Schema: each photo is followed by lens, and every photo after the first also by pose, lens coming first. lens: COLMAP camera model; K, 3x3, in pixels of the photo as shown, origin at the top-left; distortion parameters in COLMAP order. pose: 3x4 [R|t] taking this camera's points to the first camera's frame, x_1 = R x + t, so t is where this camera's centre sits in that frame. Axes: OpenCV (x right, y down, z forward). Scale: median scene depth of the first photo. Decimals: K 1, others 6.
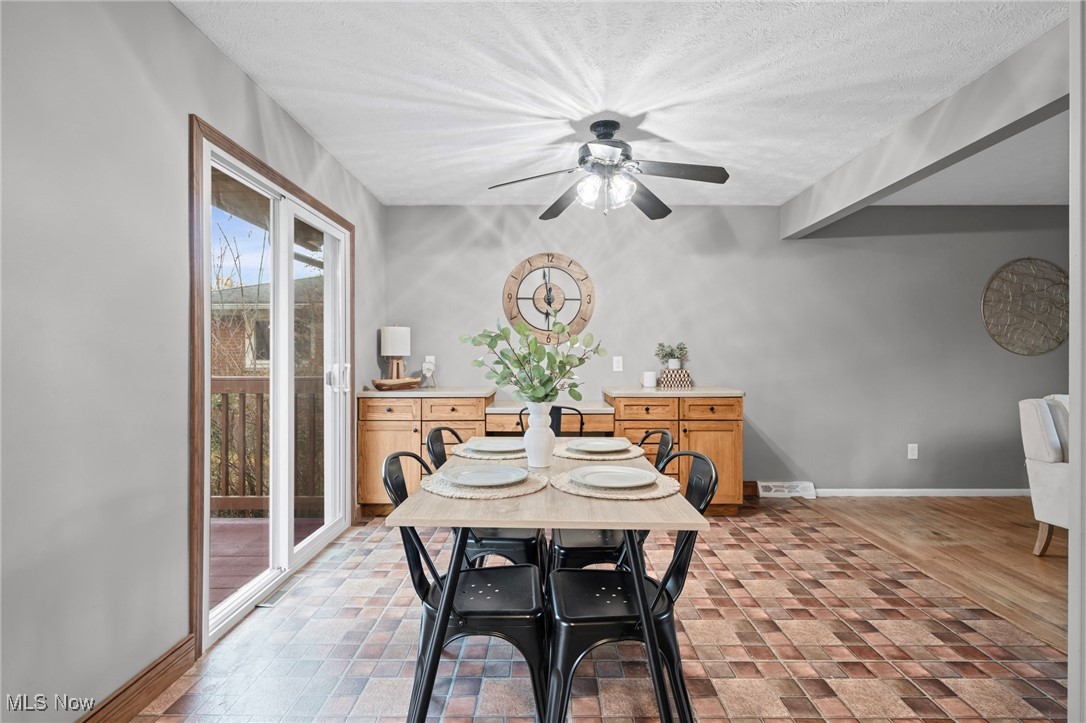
lens RADIAL K [[500.8, 0, 549.7], [0, 500.8, 360.6], [0, 0, 1]] dist [-0.001963, 0.000346]
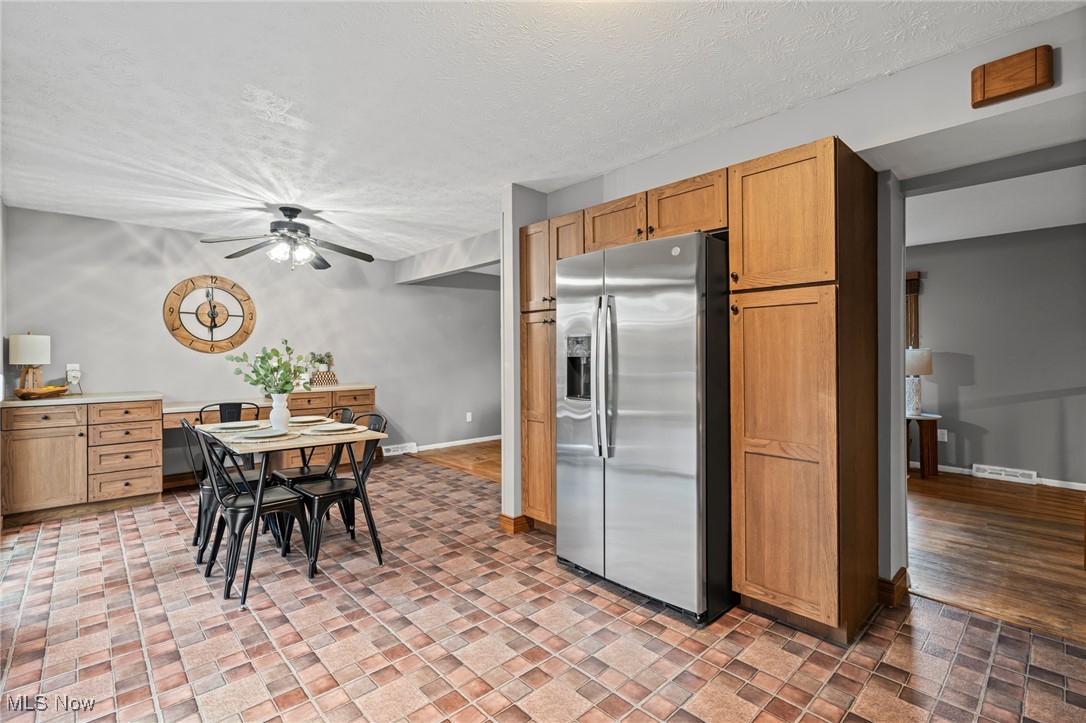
lens RADIAL K [[500.8, 0, 537.0], [0, 500.8, 359.3], [0, 0, 1]] dist [-0.001963, 0.000346]
pose [[0.739155, -0.007092, 0.673498, -0.266576], [0.006531, 0.999973, 0.003362, -0.018657], [-0.673504, 0.001913, 0.739182, -0.444940]]
